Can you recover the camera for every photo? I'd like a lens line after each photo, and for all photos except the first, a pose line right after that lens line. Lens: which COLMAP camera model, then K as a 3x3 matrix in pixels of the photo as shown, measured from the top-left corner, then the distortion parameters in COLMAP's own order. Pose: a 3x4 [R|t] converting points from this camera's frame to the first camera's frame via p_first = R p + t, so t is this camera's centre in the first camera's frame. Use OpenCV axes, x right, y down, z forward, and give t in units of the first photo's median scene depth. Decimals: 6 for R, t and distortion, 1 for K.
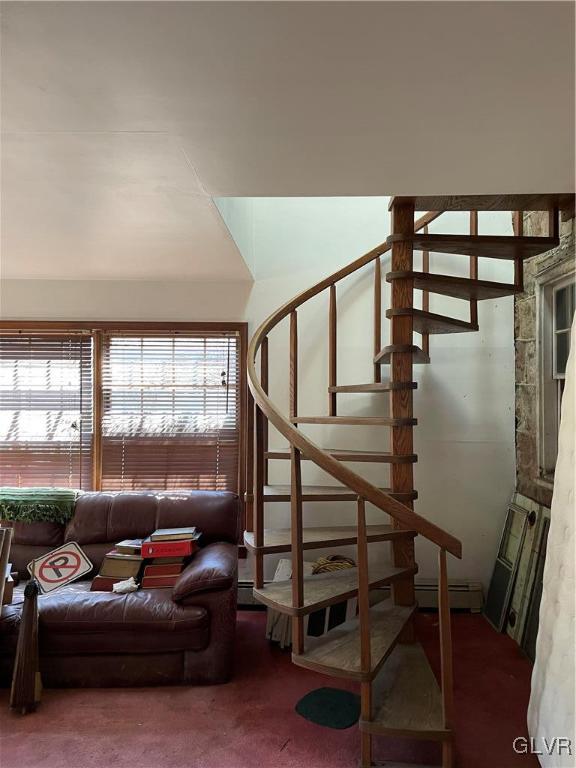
lens RADIAL K [[579.9, 0, 287.3], [0, 579.9, 384.0], [0, 0, 1]] dist [0.071782, -0.087172]
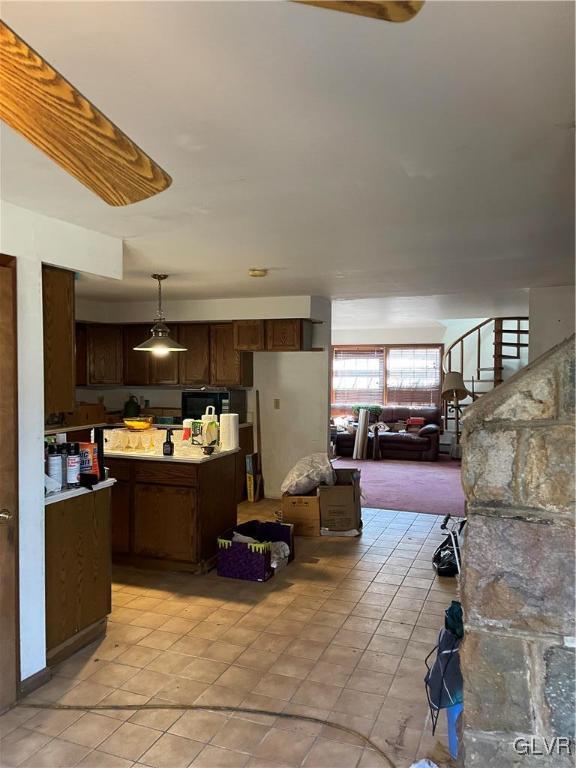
lens RADIAL K [[579.9, 0, 285.6], [0, 579.9, 383.1], [0, 0, 1]] dist [0.071782, -0.087172]
pose [[0.937745, 0.008521, -0.347219, 0.179204], [0.001286, 0.999607, 0.028004, -0.004256], [0.347322, -0.026707, 0.937366, -1.754970]]
